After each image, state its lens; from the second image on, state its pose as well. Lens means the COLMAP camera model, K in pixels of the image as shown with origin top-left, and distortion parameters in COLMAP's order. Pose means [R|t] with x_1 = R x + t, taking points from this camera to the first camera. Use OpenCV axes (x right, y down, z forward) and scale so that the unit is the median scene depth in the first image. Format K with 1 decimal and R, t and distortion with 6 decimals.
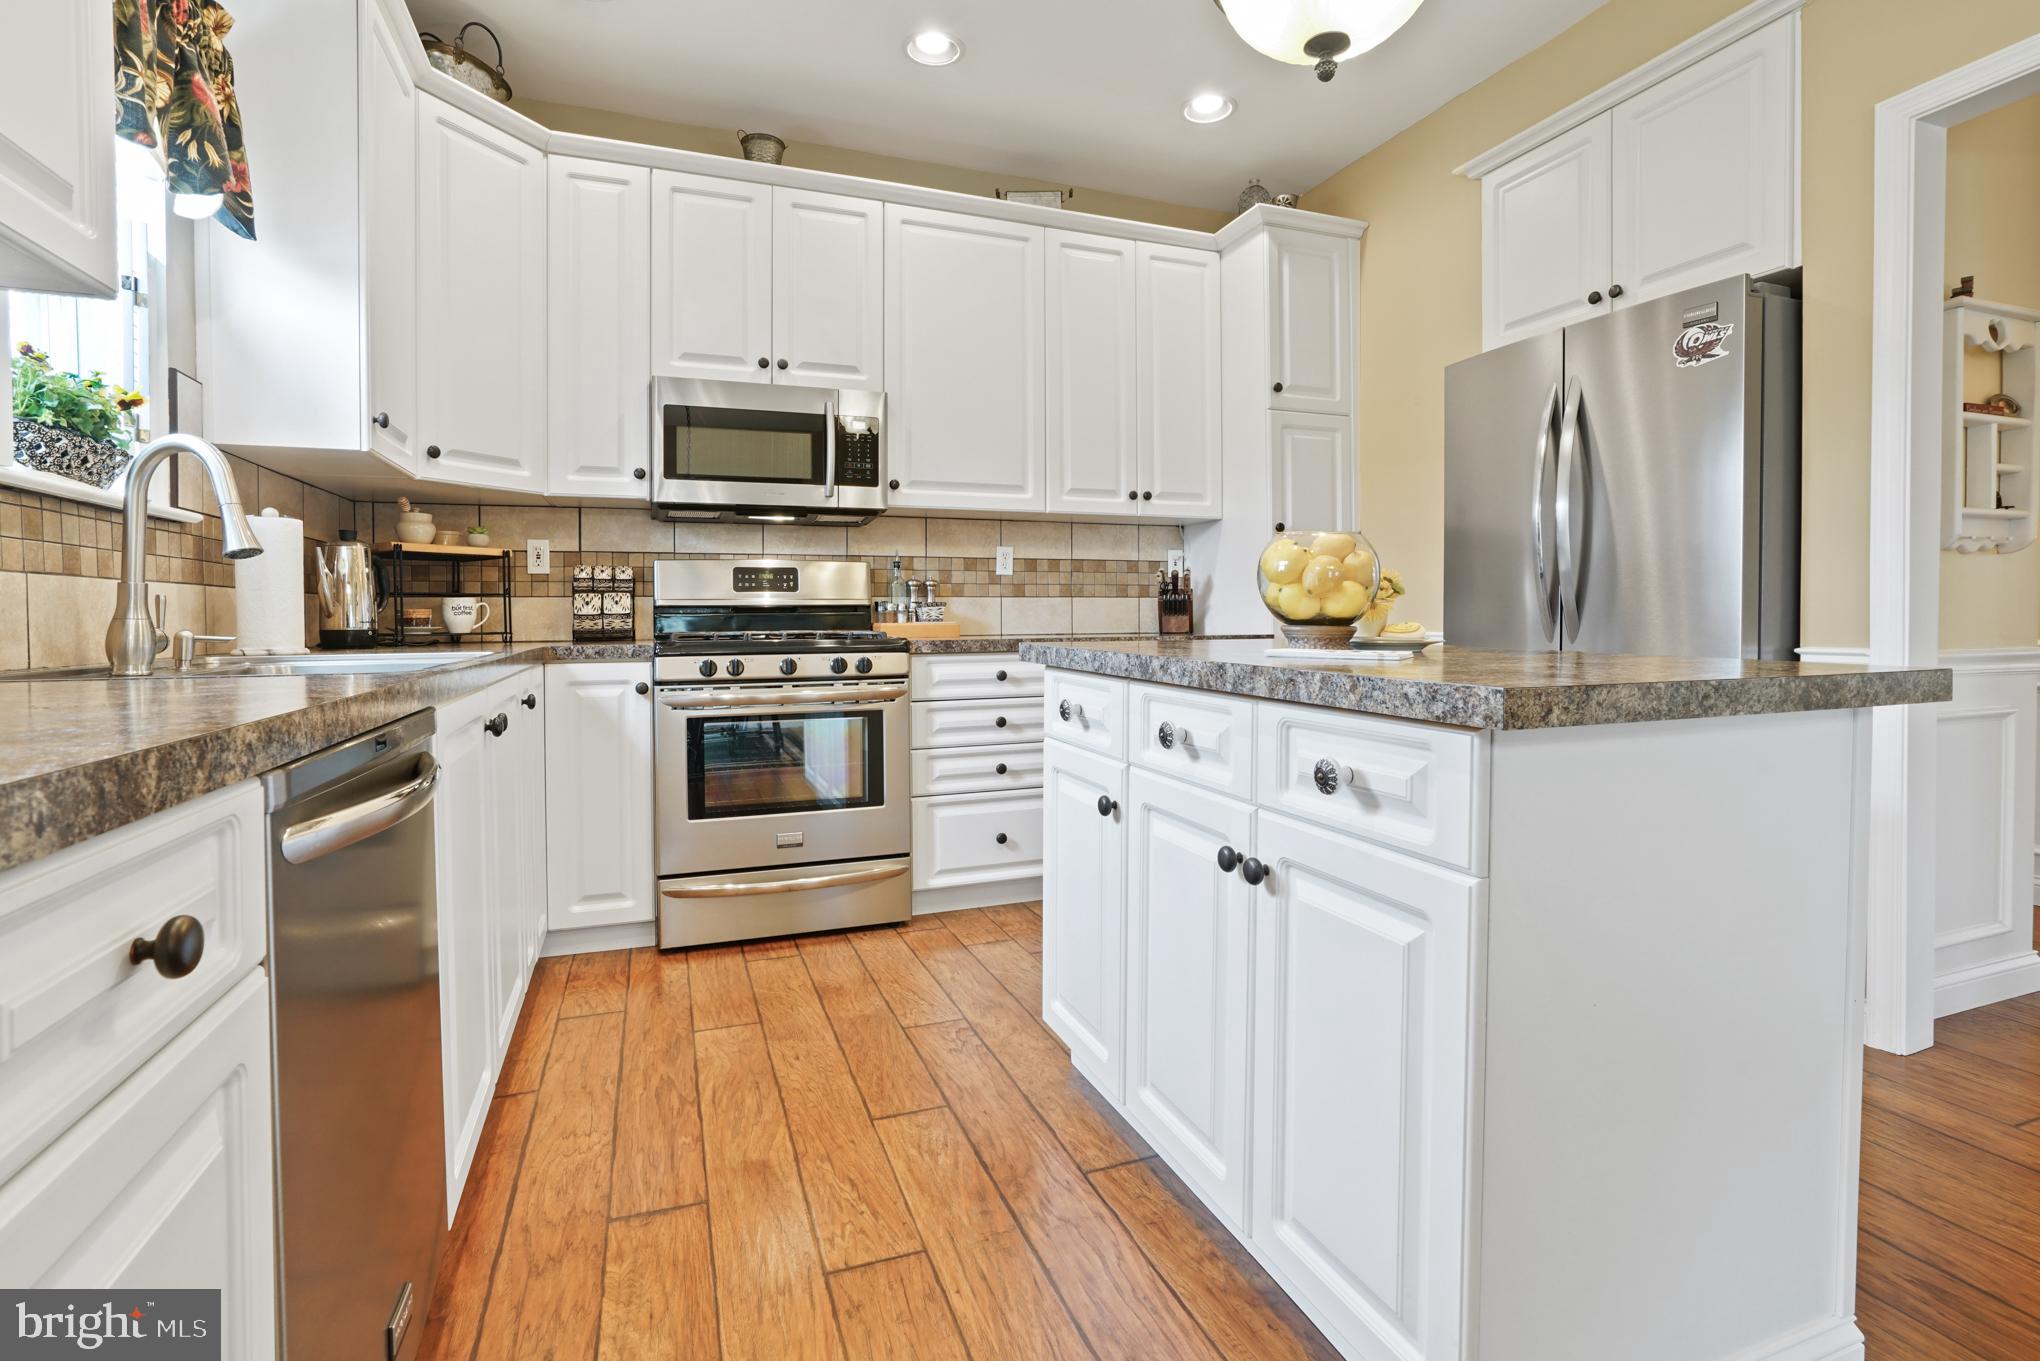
lens RADIAL K [[947.6, 0, 1006.3], [0, 947.6, 644.5], [0, 0, 1]] dist [-0.049450, 0.026055]
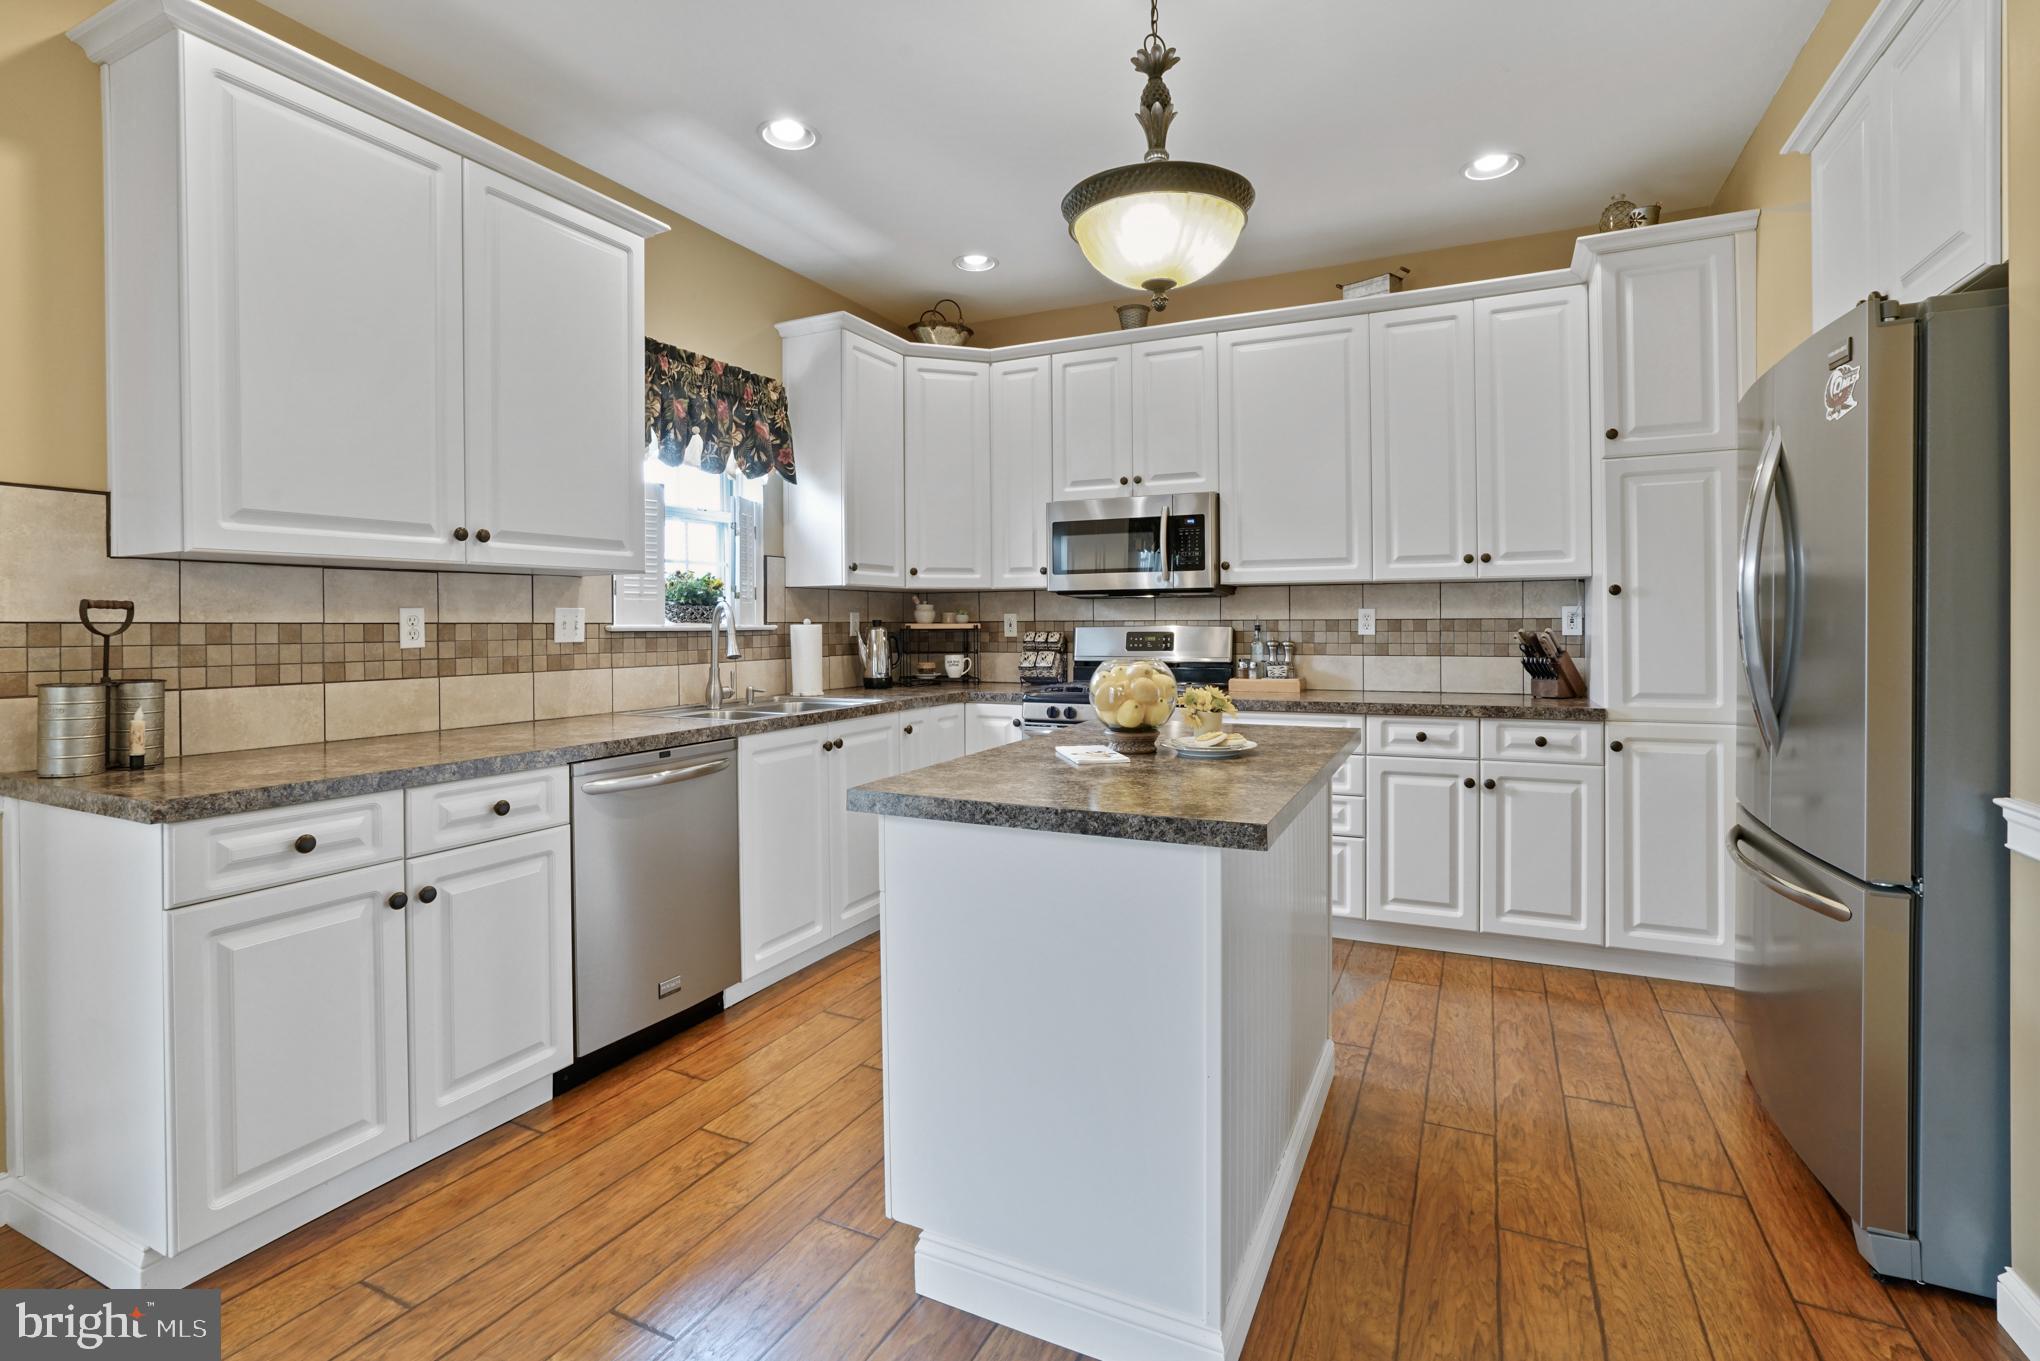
lens RADIAL K [[947.6, 0, 1006.3], [0, 947.6, 644.5], [0, 0, 1]] dist [-0.049450, 0.026055]
pose [[0.686736, 0.016847, -0.726711, 0.582330], [-0.019047, 0.999805, 0.005179, -0.071752], [0.726657, 0.010285, 0.686924, -0.028172]]
